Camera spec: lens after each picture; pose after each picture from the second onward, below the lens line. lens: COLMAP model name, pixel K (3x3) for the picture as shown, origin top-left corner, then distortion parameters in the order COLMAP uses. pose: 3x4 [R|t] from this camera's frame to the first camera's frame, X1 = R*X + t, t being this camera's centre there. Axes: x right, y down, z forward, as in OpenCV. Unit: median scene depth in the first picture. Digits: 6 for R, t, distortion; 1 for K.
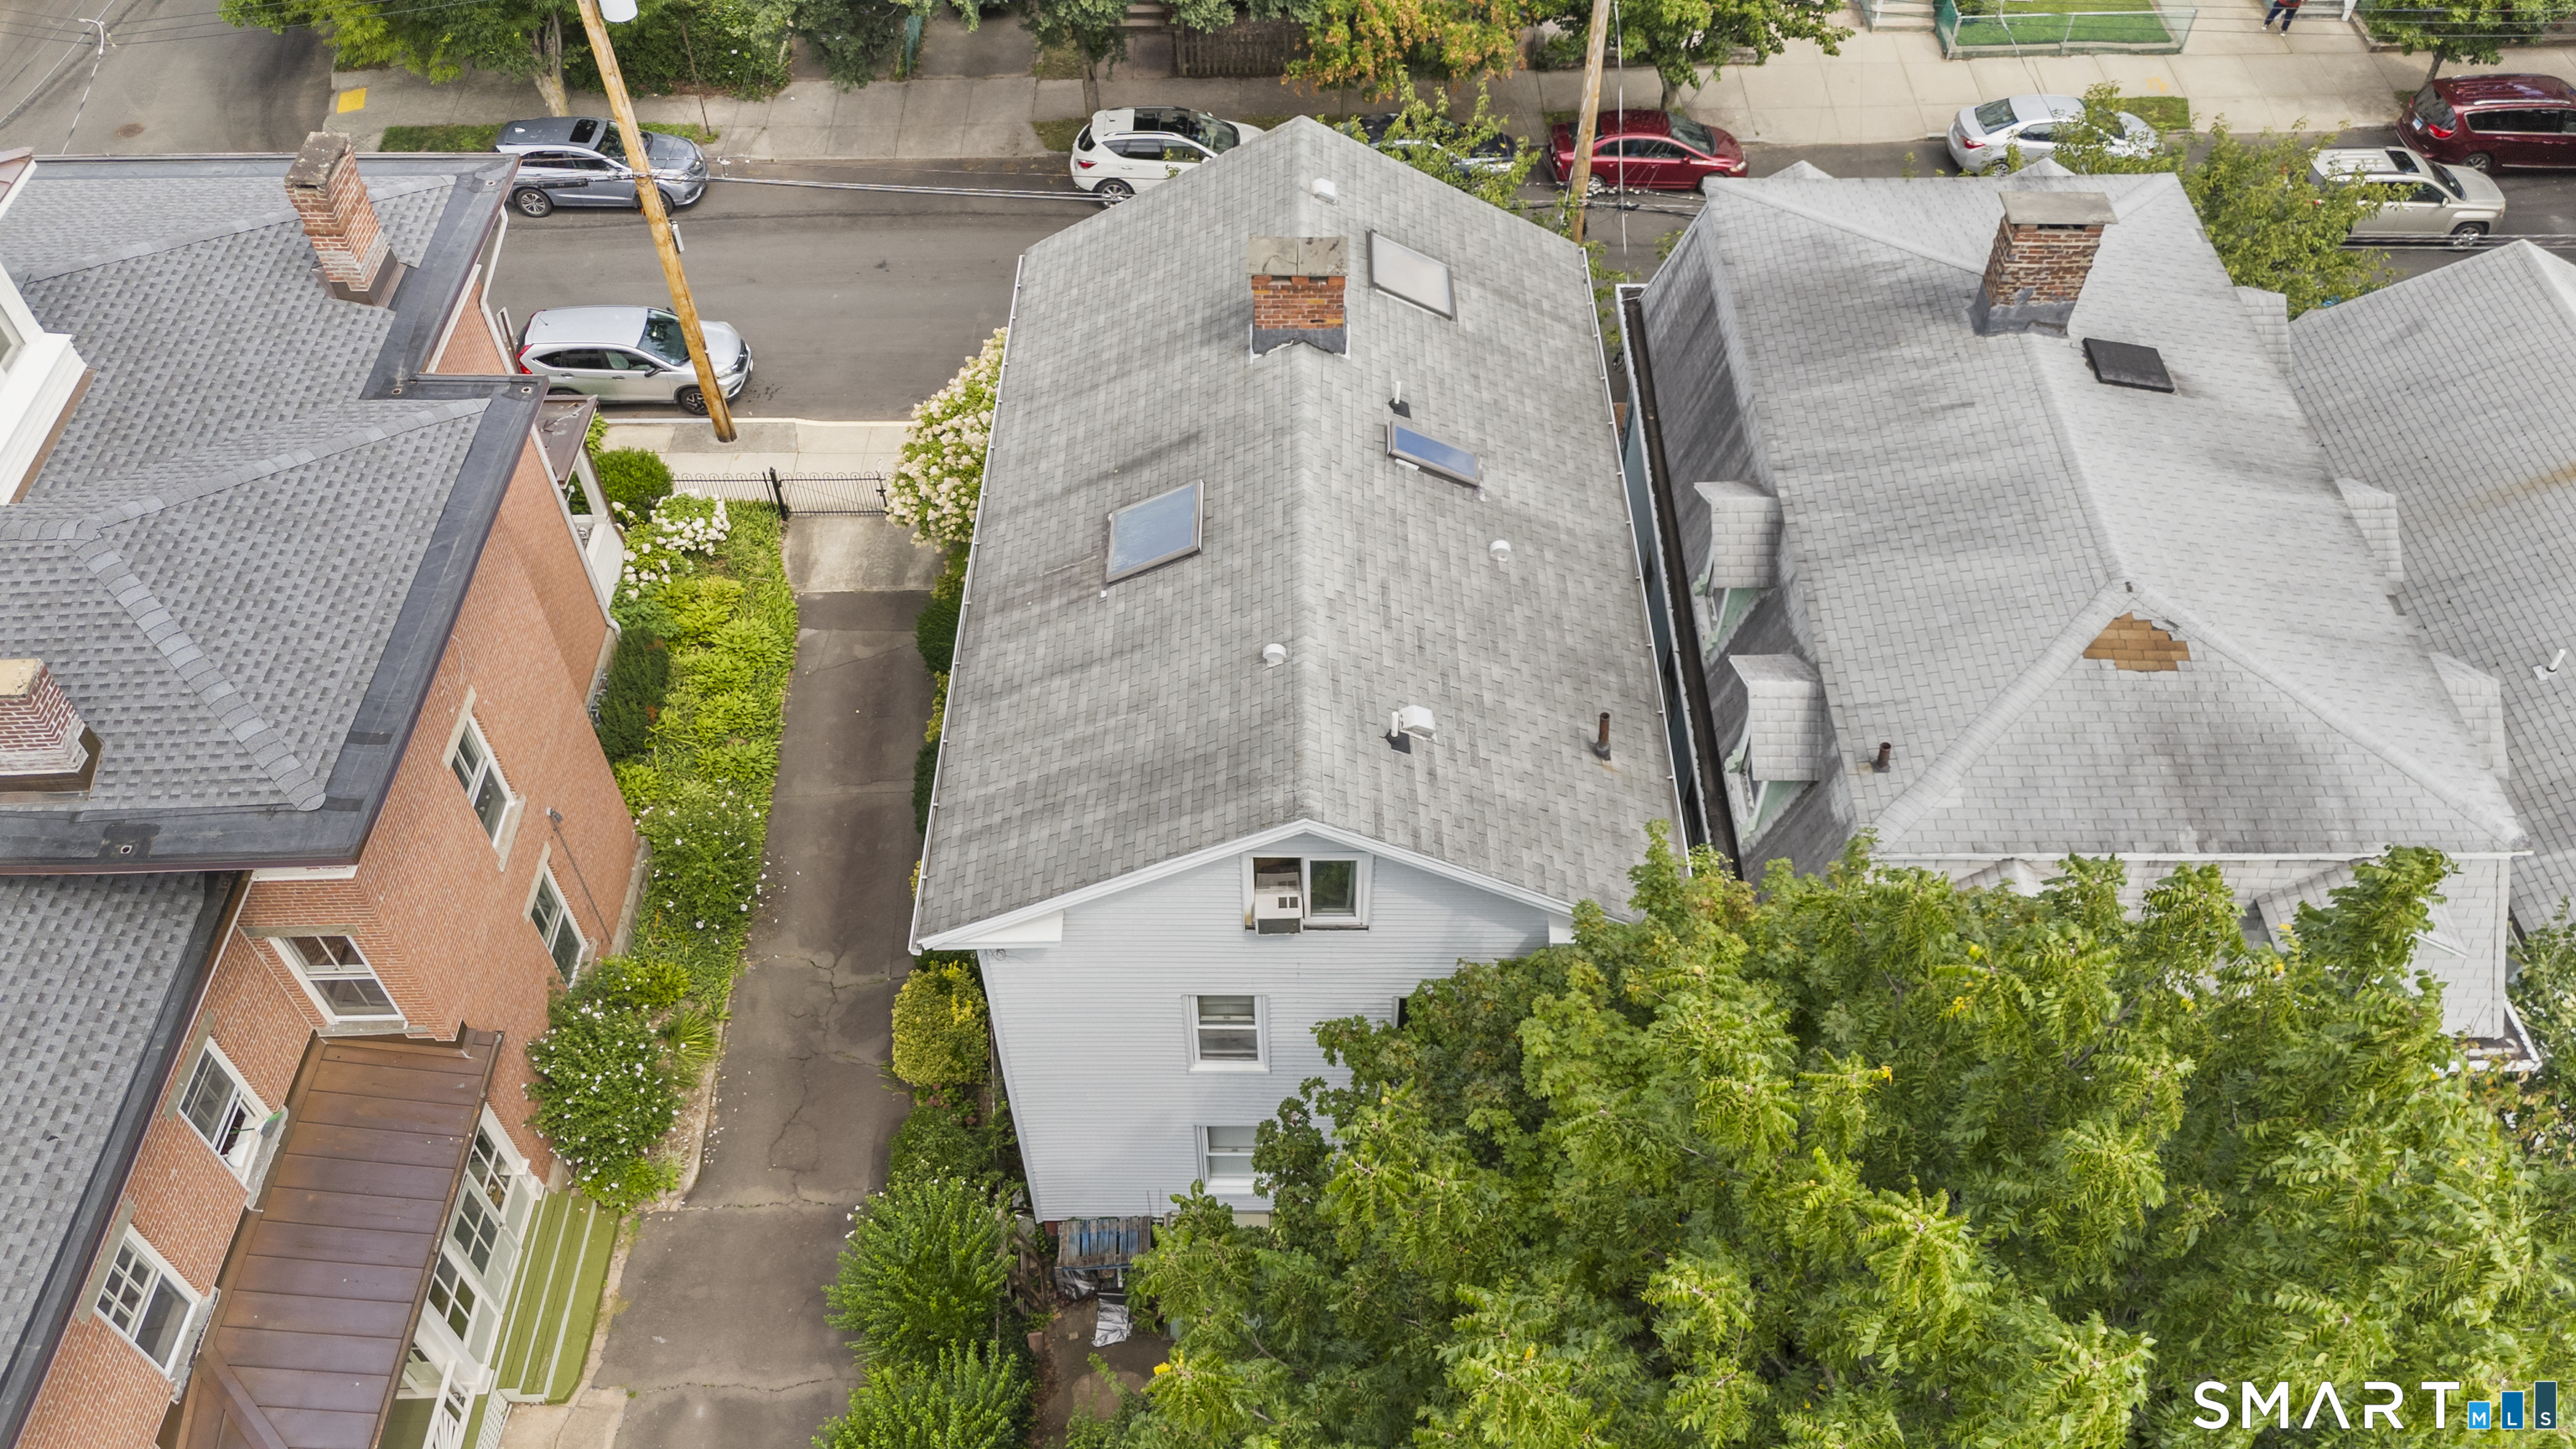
lens RADIAL K [[1932.1, 0, 1288.0], [0, 1932.1, 726.0], [0, 0, 1]] dist [0.041281, -0.010928]
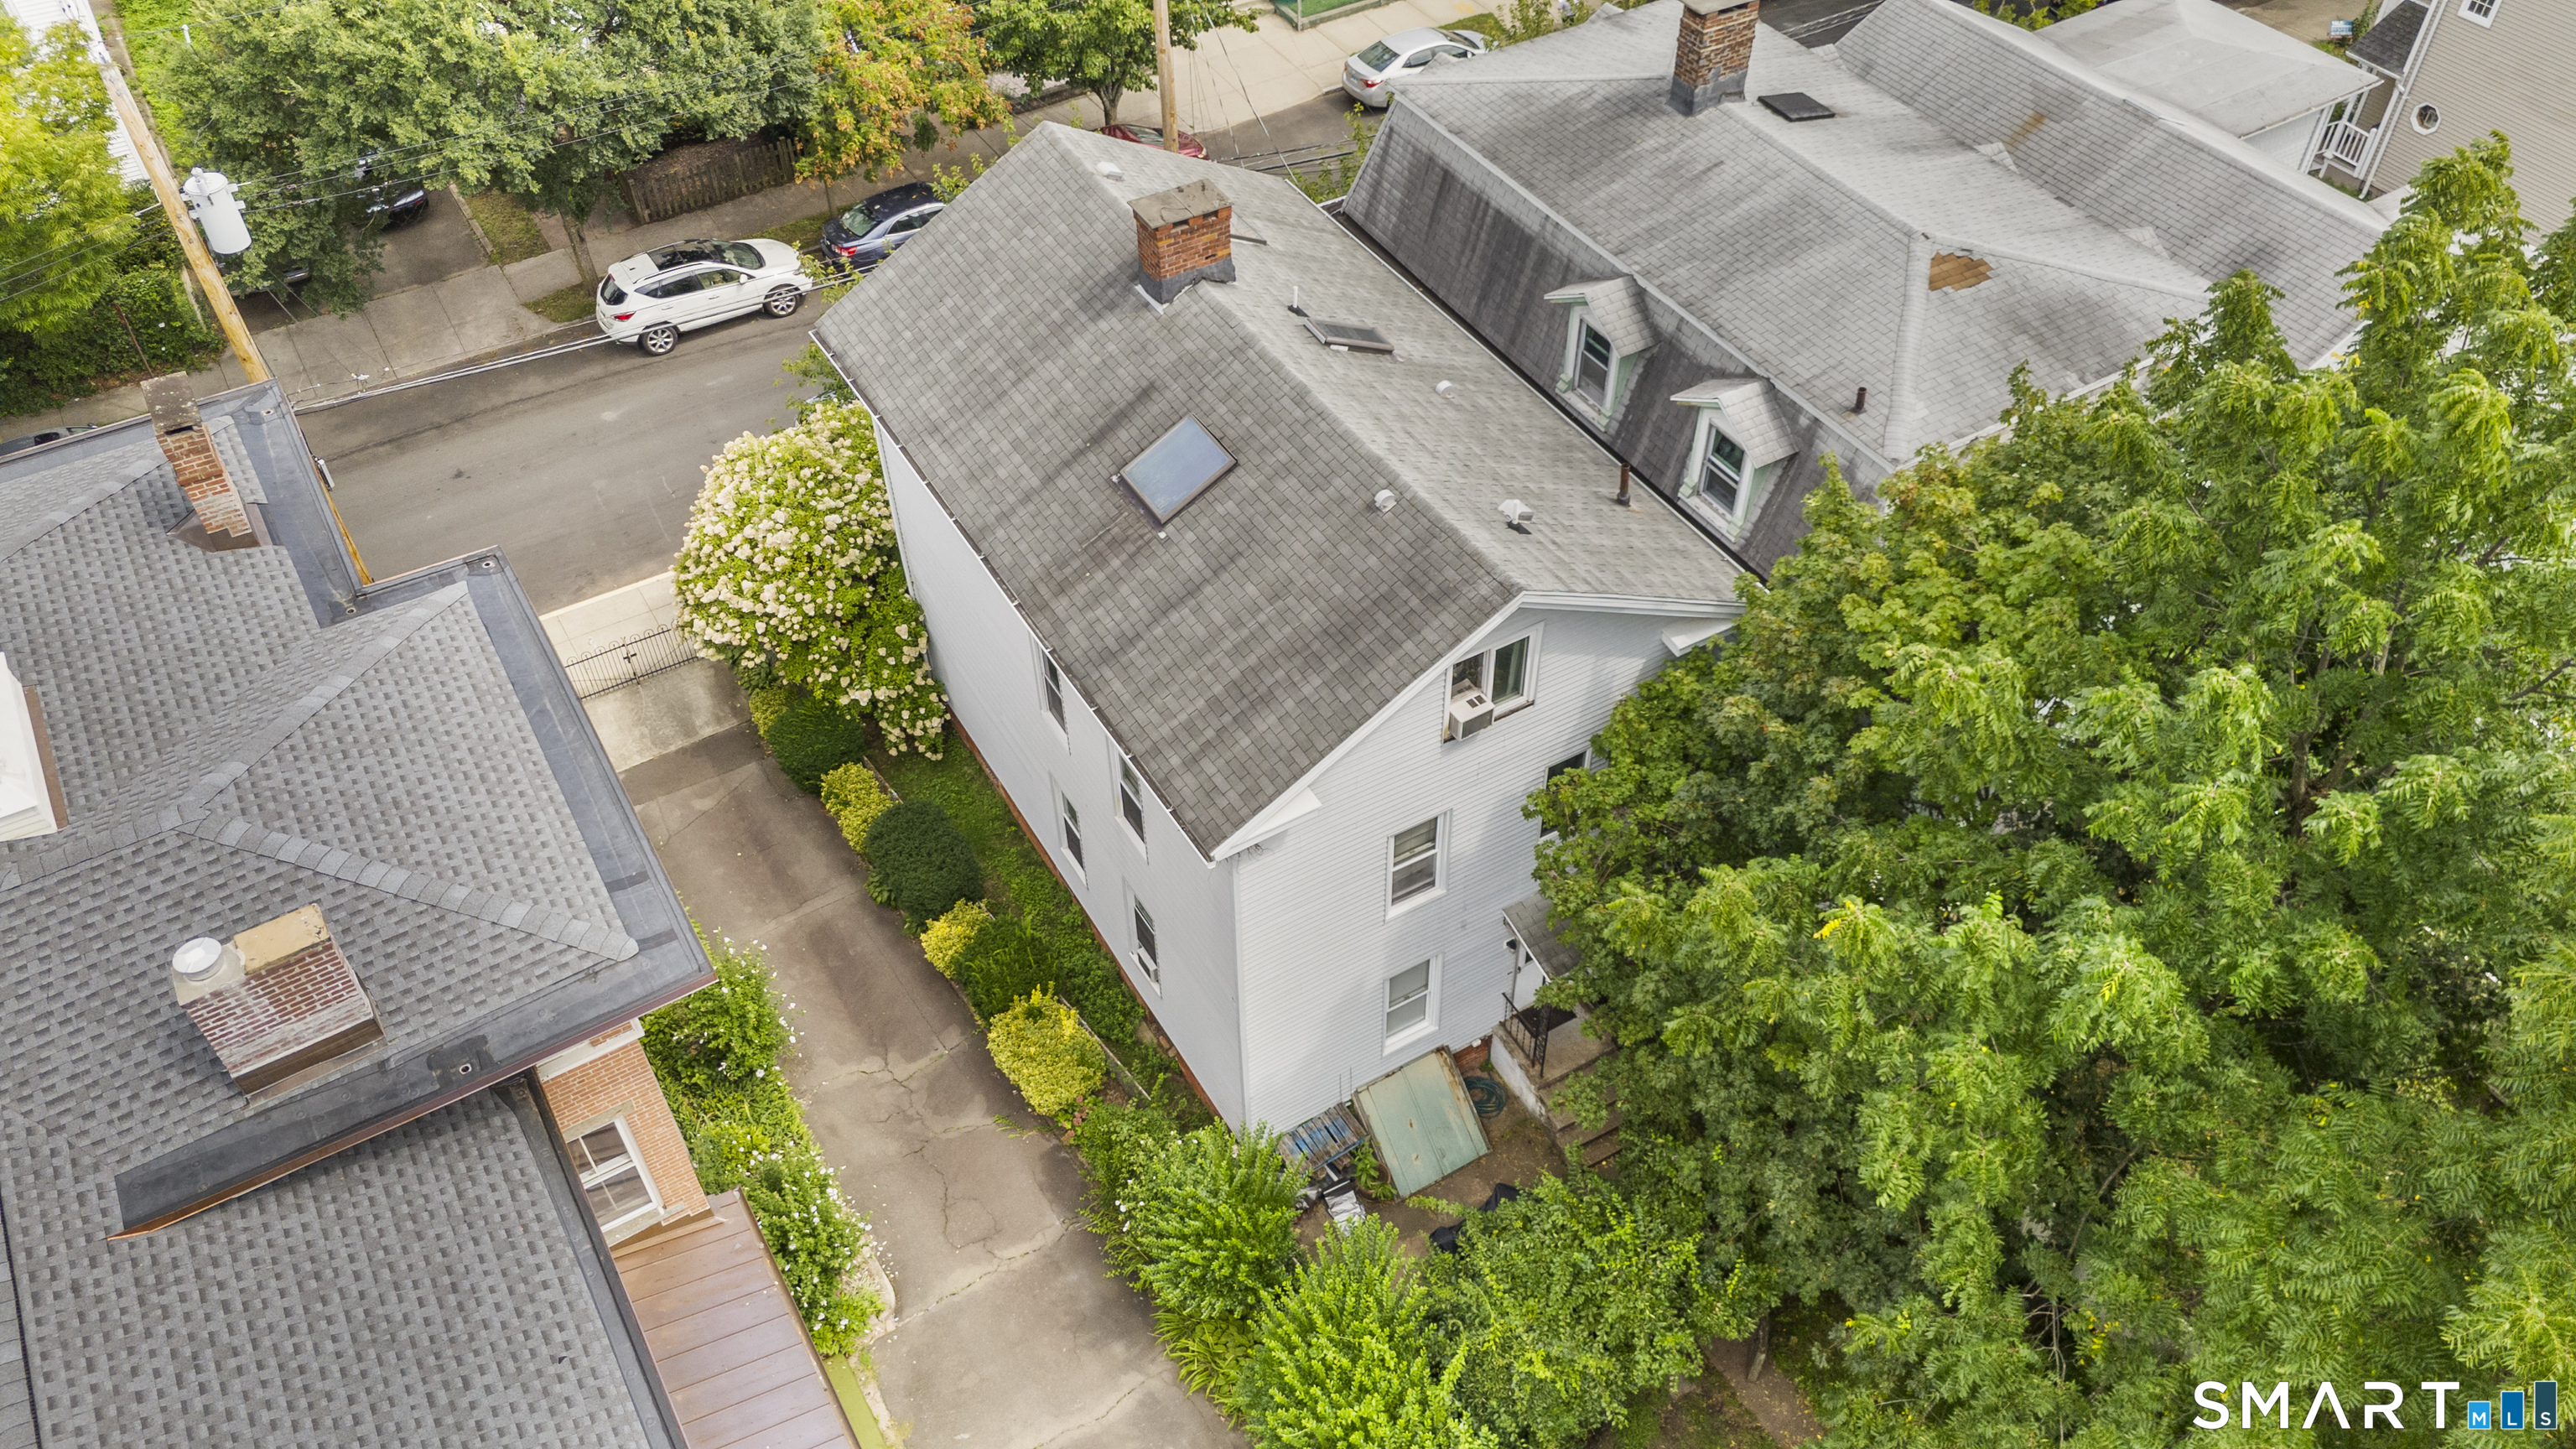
lens RADIAL K [[1932.1, 0, 1291.6], [0, 1932.1, 722.0], [0, 0, 1]] dist [0.041281, -0.010928]
pose [[0.859828, -0.362955, 0.359108, -0.445531], [0.387176, 0.921993, 0.004836, 0.049377], [-0.332851, 0.134880, 0.933283, -0.012841]]
